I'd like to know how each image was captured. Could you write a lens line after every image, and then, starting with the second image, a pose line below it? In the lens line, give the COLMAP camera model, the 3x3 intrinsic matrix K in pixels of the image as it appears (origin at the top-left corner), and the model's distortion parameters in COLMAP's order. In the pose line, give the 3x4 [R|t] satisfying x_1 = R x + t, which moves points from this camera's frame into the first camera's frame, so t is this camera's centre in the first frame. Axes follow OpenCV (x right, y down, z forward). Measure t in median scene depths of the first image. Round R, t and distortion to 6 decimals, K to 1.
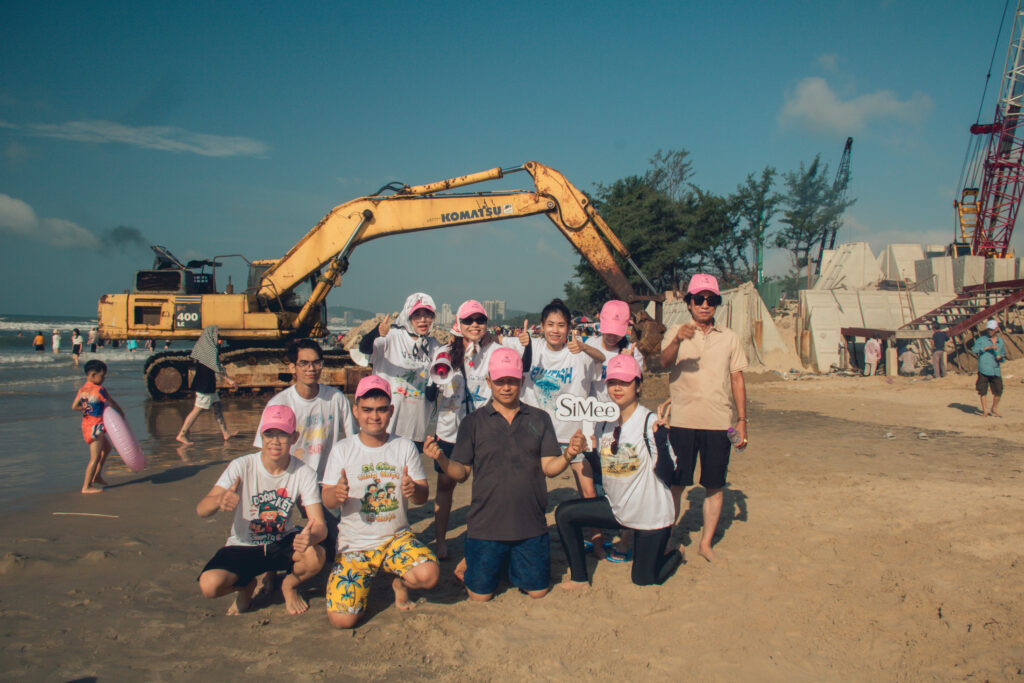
lens RADIAL K [[851.3, 0, 499.3], [0, 851.3, 336.7], [0, 0, 1]] dist [-0.198224, 0.189633]
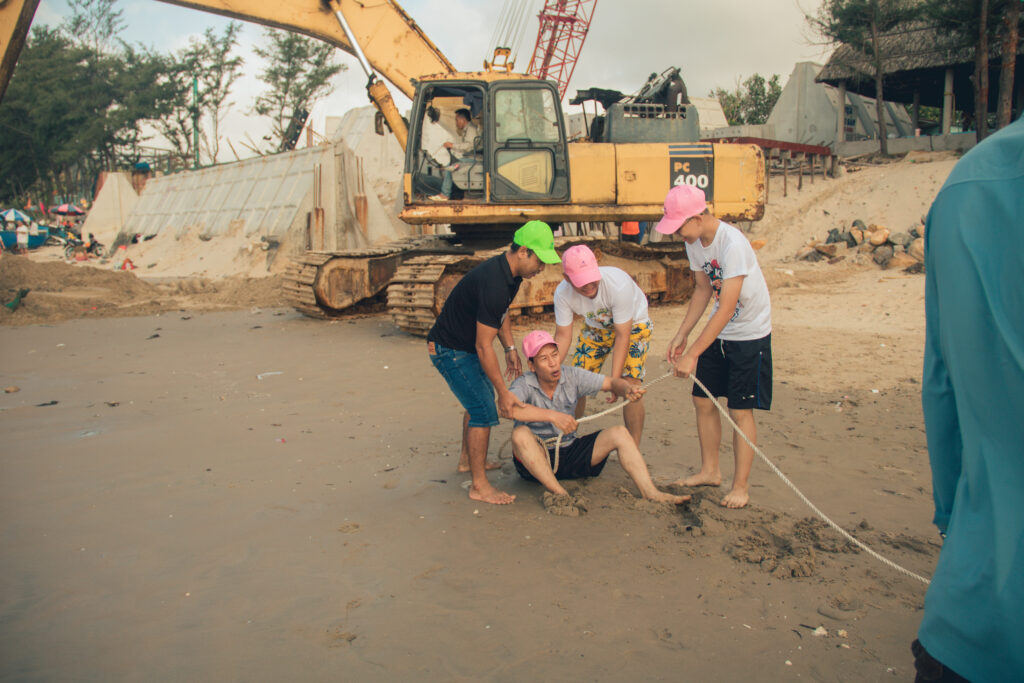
lens RADIAL K [[851.3, 0, 499.3], [0, 851.3, 336.7], [0, 0, 1]] dist [-0.198224, 0.189633]
pose [[0.775556, -0.105397, 0.622418, -0.010433], [0.022308, 0.989924, 0.139832, 0.000197], [-0.630884, -0.094563, 0.770093, 0.206308]]
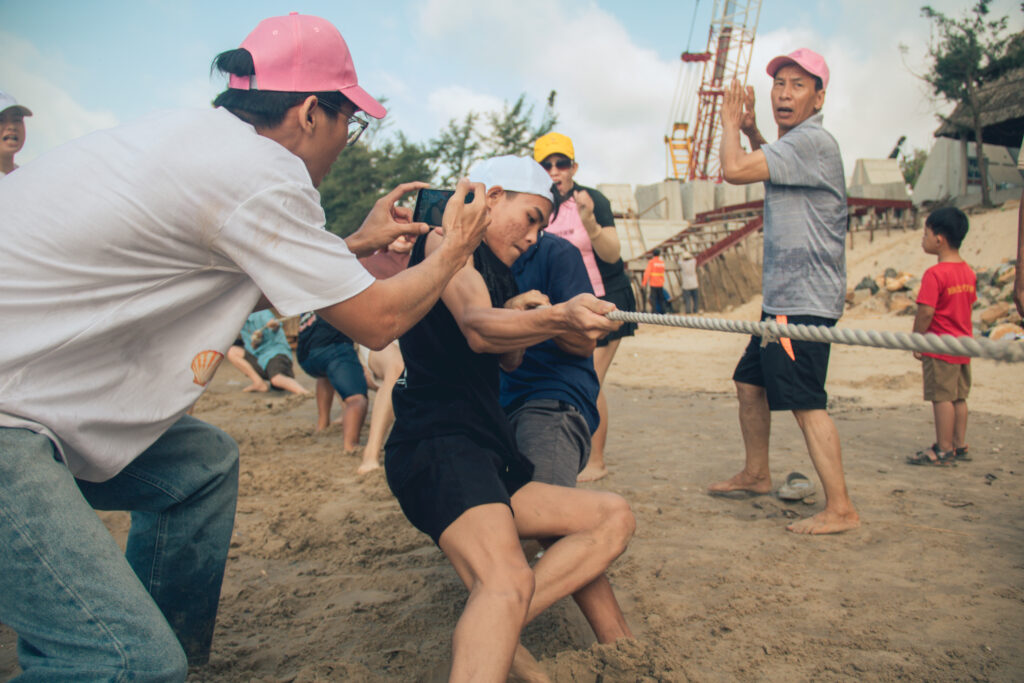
lens RADIAL K [[829.7, 0, 512.6], [0, 829.7, 354.5], [0, 0, 1]] dist [-0.176607, 0.128674]
pose [[0.937154, -0.056547, 0.344304, 0.044269], [0.035064, 0.997048, 0.068313, 0.009542], [-0.347150, -0.051947, 0.936370, 0.127969]]
